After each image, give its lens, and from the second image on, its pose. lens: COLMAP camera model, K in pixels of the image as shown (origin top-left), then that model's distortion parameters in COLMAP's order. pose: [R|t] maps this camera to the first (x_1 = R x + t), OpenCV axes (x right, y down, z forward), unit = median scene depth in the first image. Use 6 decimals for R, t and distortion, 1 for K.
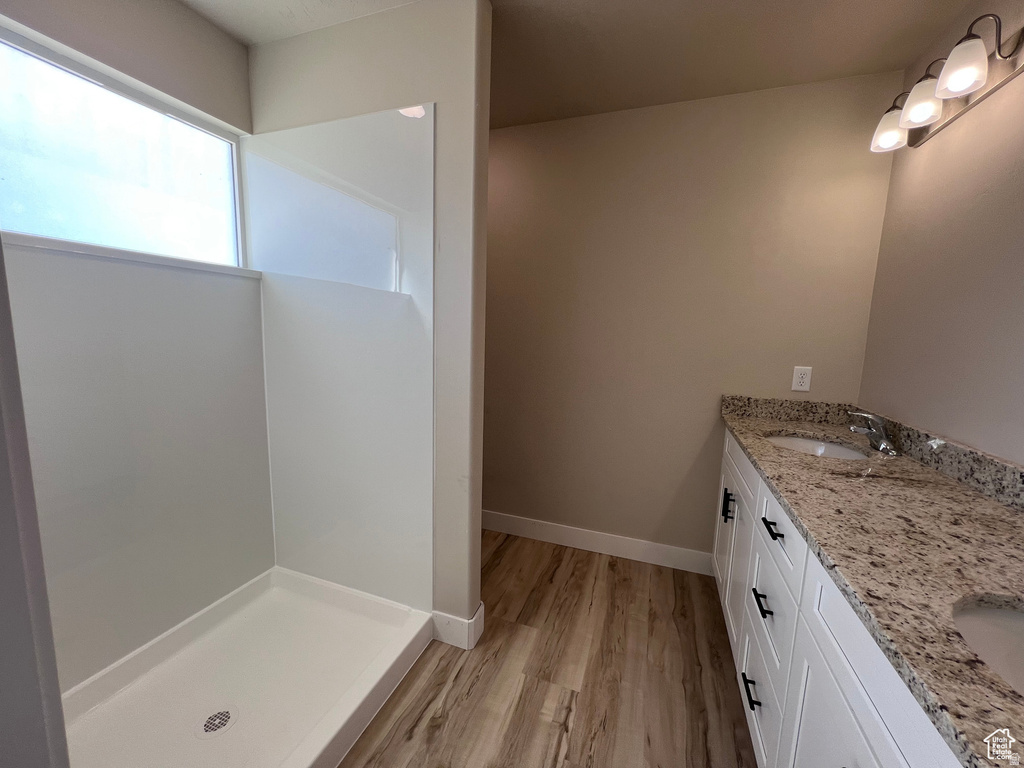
lens RADIAL K [[410.3, 0, 512.0], [0, 410.3, 384.0], [0, 0, 1]] dist [-0.001087, 0.000109]
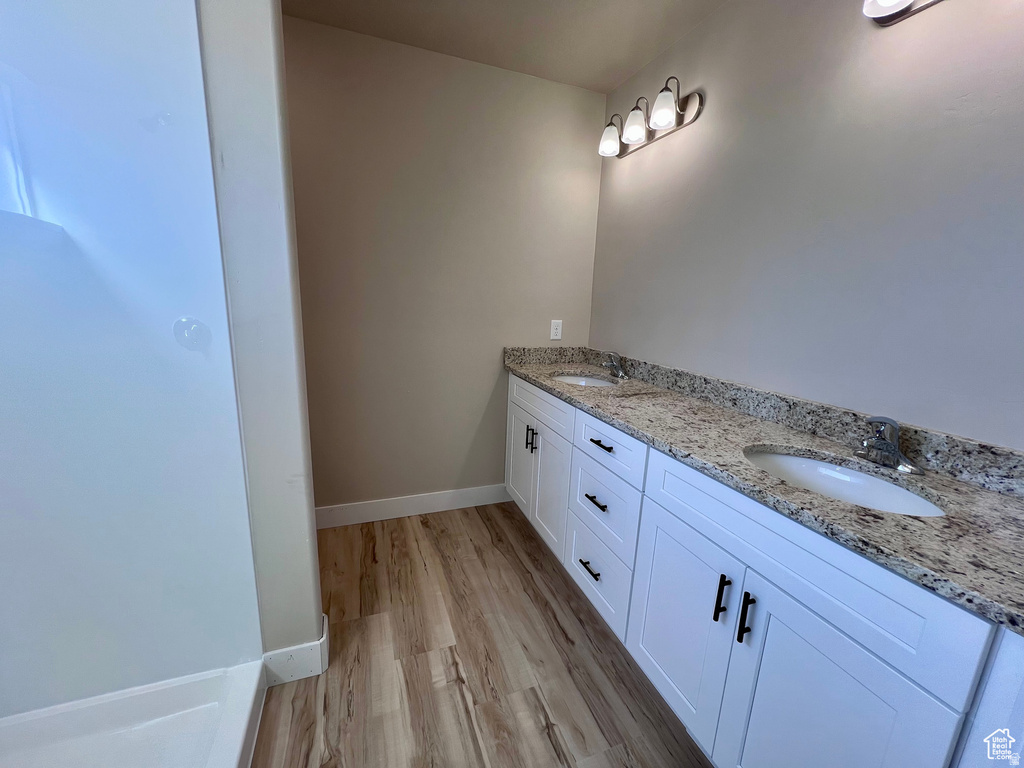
lens RADIAL K [[410.3, 0, 512.0], [0, 410.3, 384.0], [0, 0, 1]] dist [-0.001087, 0.000109]
pose [[0.759524, -0.133713, 0.636587, -0.270987], [0.071694, 0.989890, 0.122384, -0.014400], [-0.646516, -0.047314, 0.761432, 0.137002]]
